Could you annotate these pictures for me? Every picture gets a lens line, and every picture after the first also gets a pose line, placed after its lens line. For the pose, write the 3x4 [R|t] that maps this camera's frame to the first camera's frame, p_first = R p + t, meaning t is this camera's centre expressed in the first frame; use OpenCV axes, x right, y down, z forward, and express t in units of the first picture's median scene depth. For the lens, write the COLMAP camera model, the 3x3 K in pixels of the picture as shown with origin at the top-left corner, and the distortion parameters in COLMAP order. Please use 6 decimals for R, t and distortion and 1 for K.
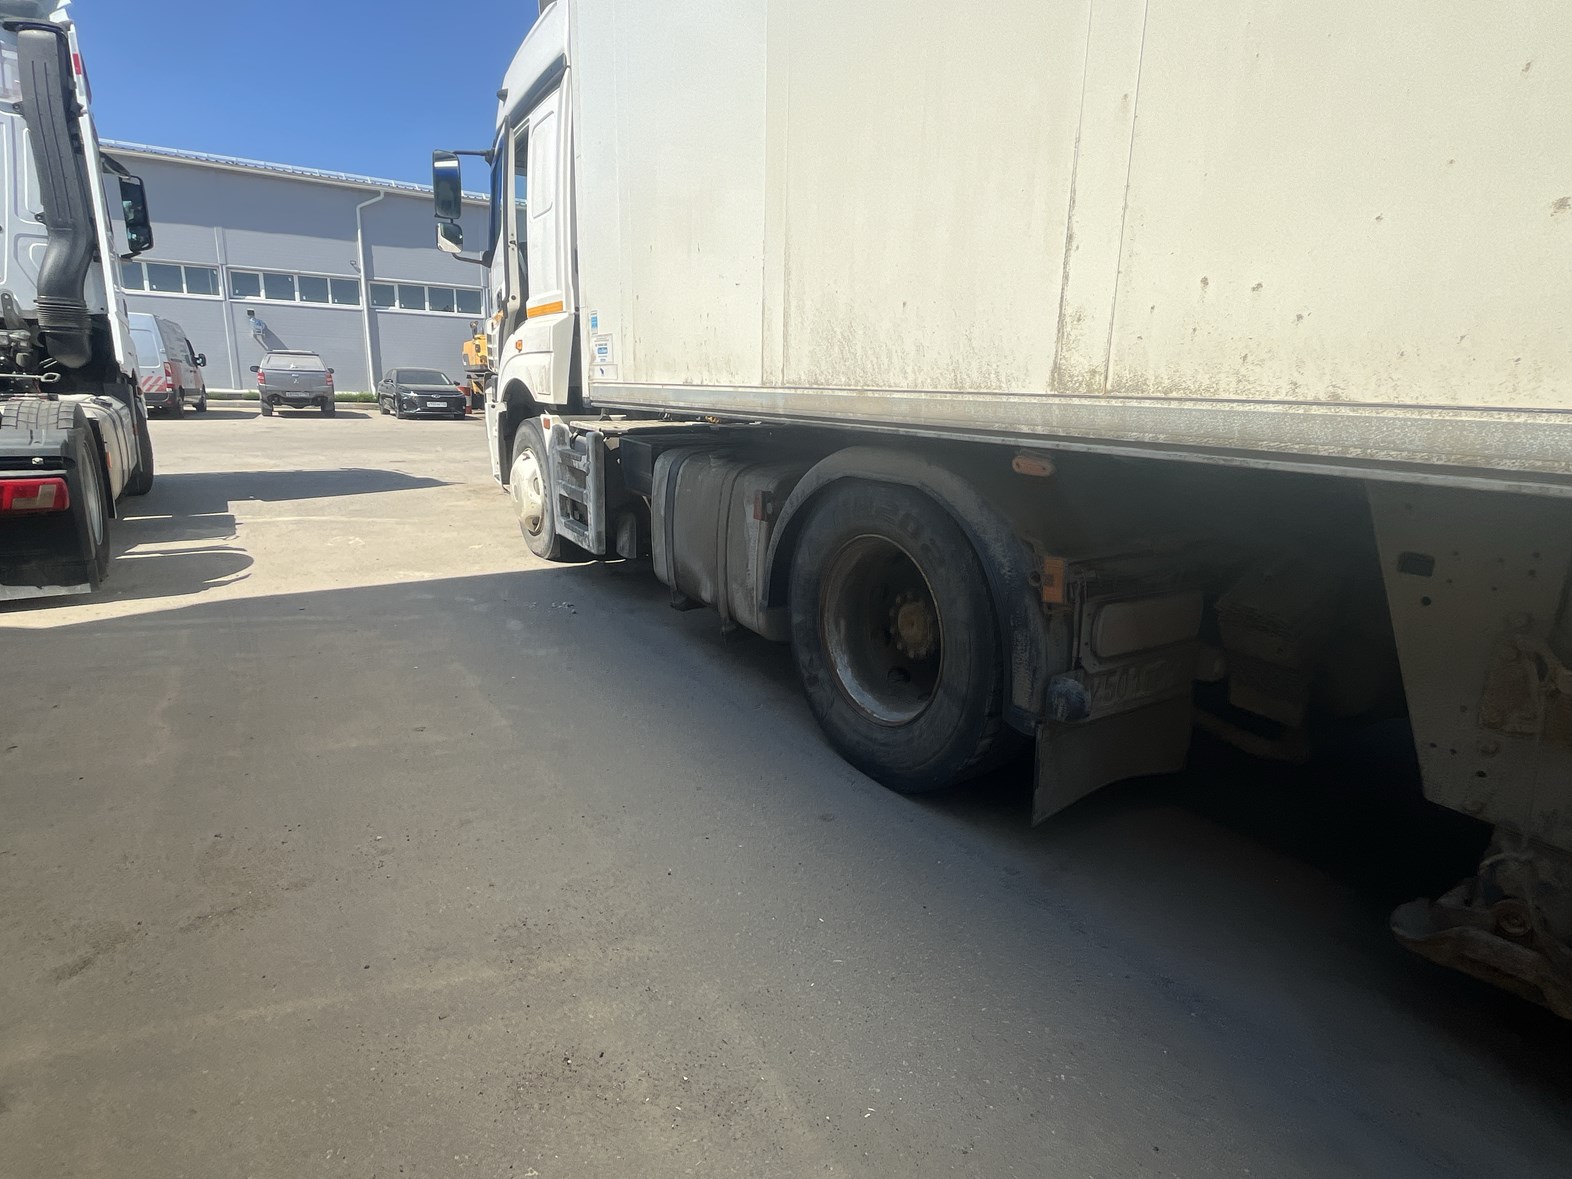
lens RADIAL K [[802.1, 0, 788.7], [0, 802.1, 581.3], [0, 0, 1]] dist [-0.000120, -0.000720]
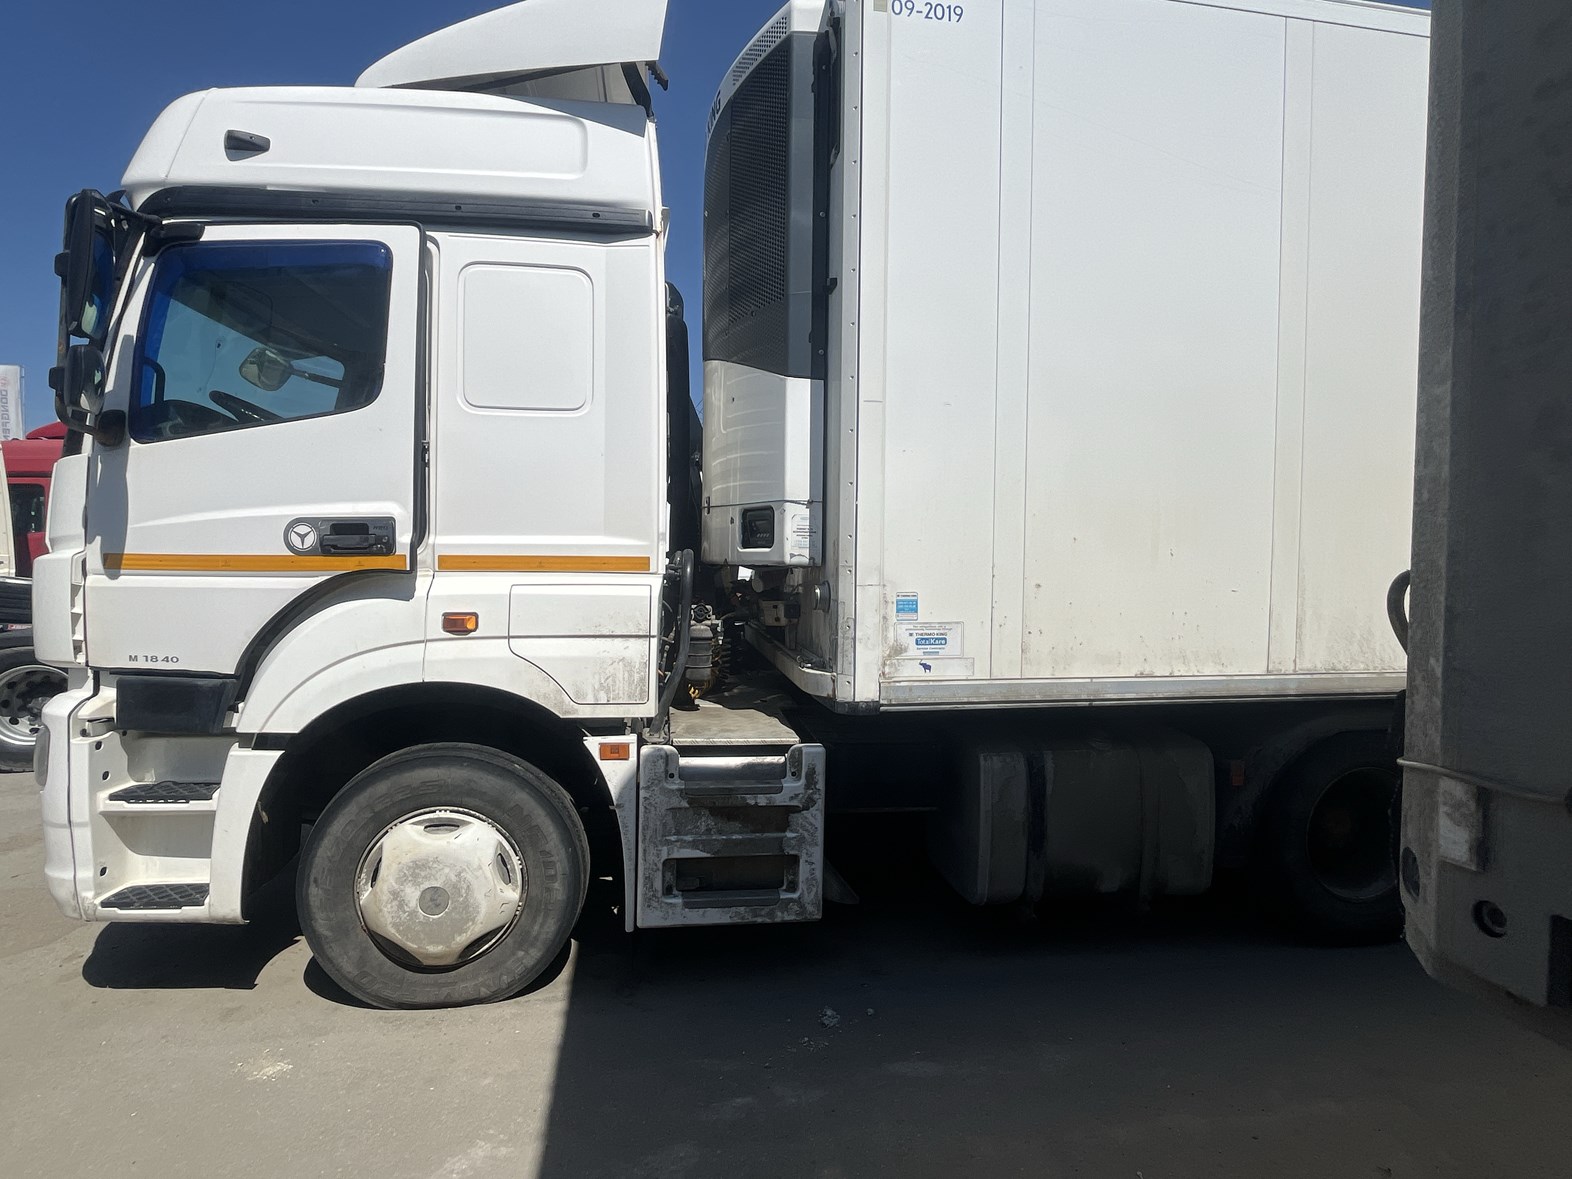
lens RADIAL K [[802.1, 0, 789.6], [0, 802.1, 585.0], [0, 0, 1]] dist [-0.000120, -0.000720]
pose [[0.408948, -0.055569, 0.910864, -1.443697], [0.215734, 0.975738, -0.037331, -0.491435], [-0.886691, 0.211771, 0.411015, 1.129698]]
